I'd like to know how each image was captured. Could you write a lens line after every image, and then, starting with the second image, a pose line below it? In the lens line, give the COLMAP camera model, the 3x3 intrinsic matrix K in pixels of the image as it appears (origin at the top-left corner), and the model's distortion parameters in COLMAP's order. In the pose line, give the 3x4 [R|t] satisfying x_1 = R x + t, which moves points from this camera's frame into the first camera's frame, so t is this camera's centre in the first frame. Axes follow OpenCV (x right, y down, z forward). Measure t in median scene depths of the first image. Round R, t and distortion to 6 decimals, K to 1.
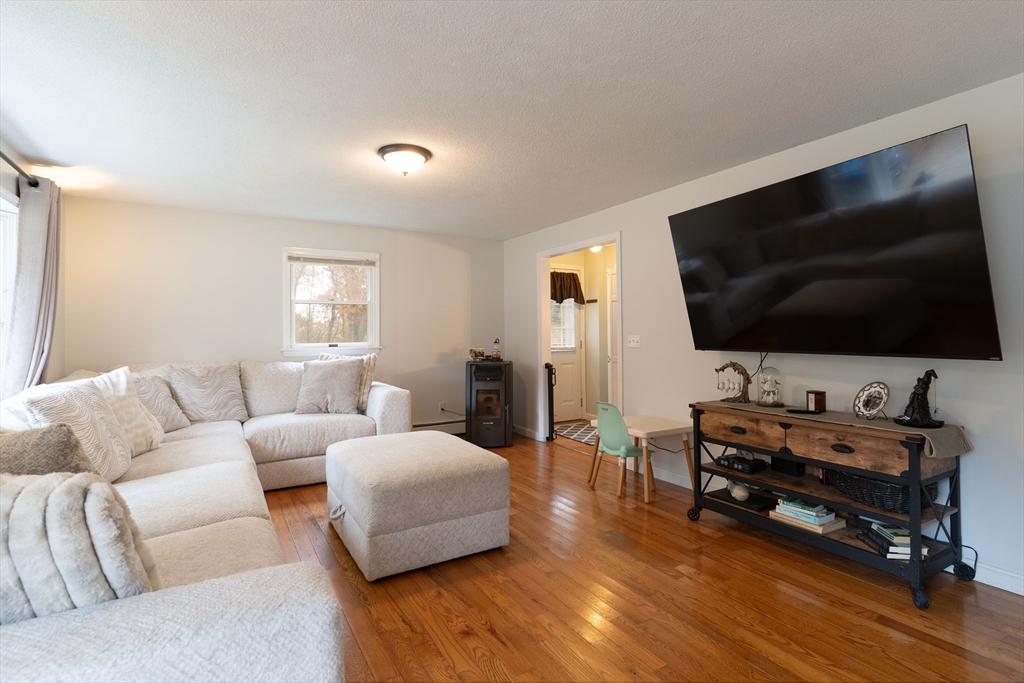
lens RADIAL K [[507.0, 0, 510.3], [0, 507.0, 336.2], [0, 0, 1]] dist [0.006361, -0.001811]
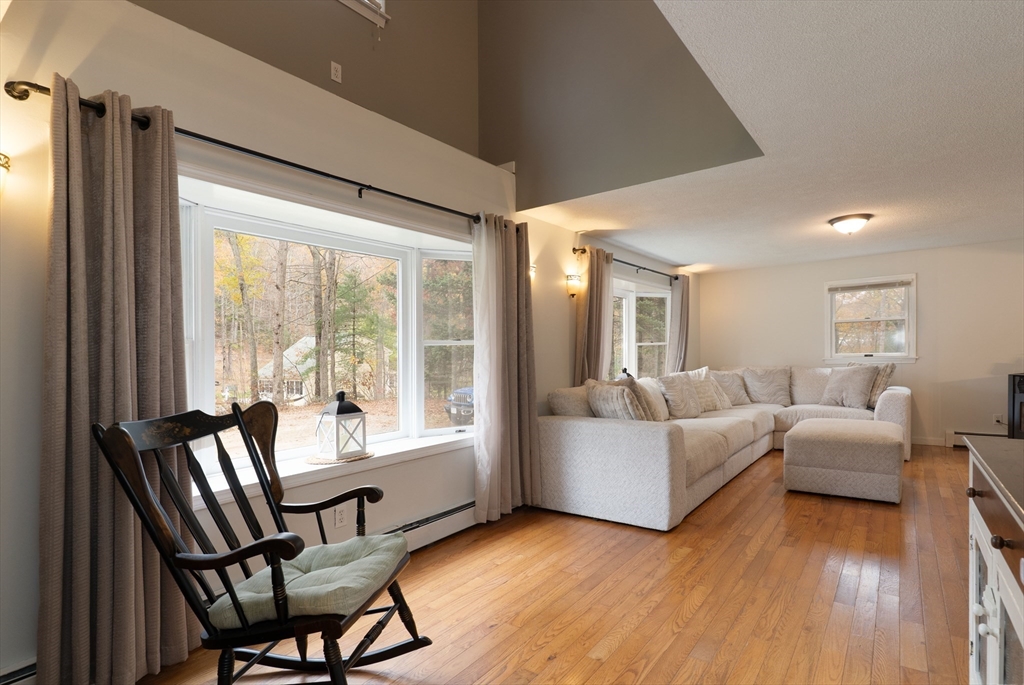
lens RADIAL K [[507.0, 0, 527.3], [0, 507.0, 364.0], [0, 0, 1]] dist [0.006361, -0.001811]
pose [[0.384292, 0.017178, -0.923052, 0.565842], [0.015658, 0.999562, 0.025121, -0.006257], [0.923079, -0.024107, 0.383855, -0.279260]]
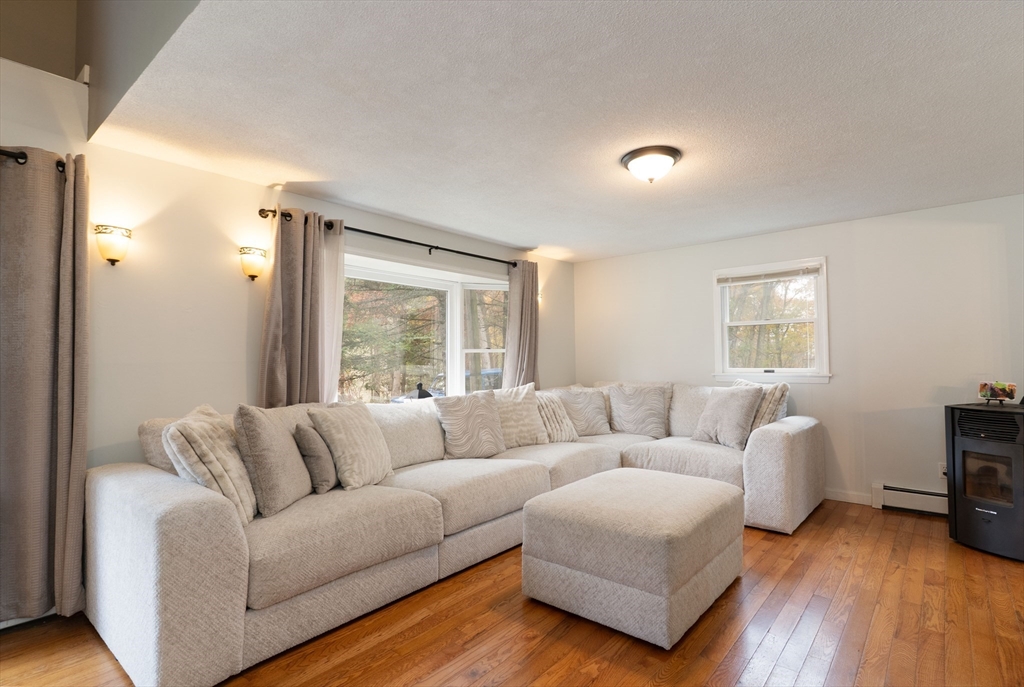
lens RADIAL K [[507.0, 0, 515.8], [0, 507.0, 340.6], [0, 0, 1]] dist [0.006361, -0.001811]
pose [[0.324699, -0.030408, -0.945328, 0.415903], [0.001091, 0.999494, -0.031776, -0.008339], [0.945817, 0.009286, 0.324568, 0.360988]]
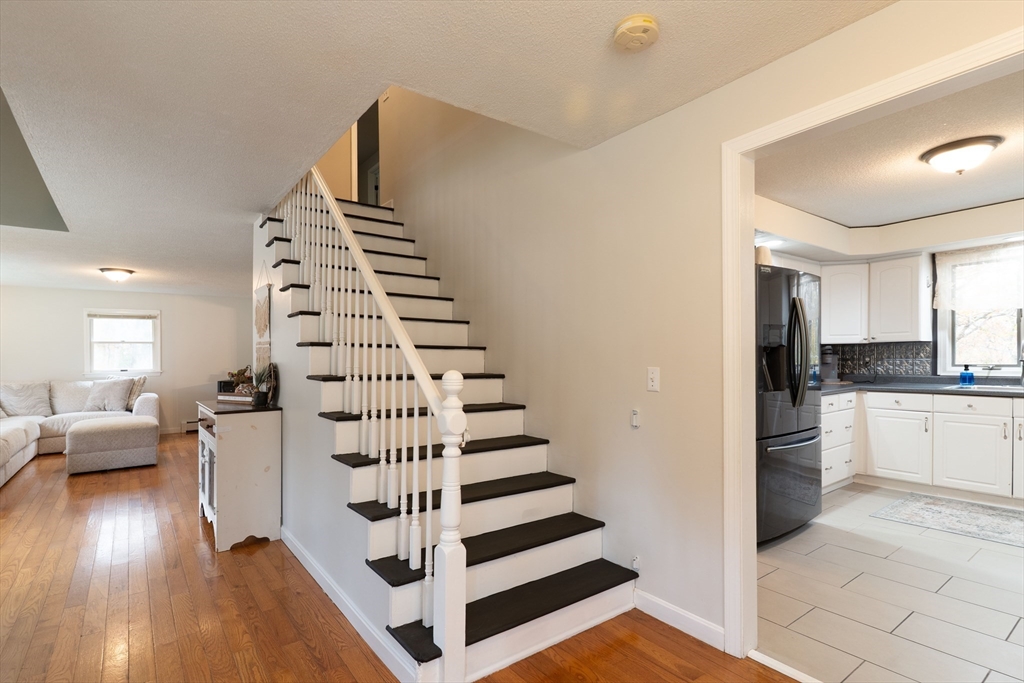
lens RADIAL K [[507.0, 0, 522.0], [0, 507.0, 360.5], [0, 0, 1]] dist [0.006361, -0.001811]
pose [[0.993578, -0.005732, 0.113007, 0.831421], [0.005744, 0.999983, 0.000218, -0.006365], [-0.113006, 0.000433, 0.993594, -0.830694]]
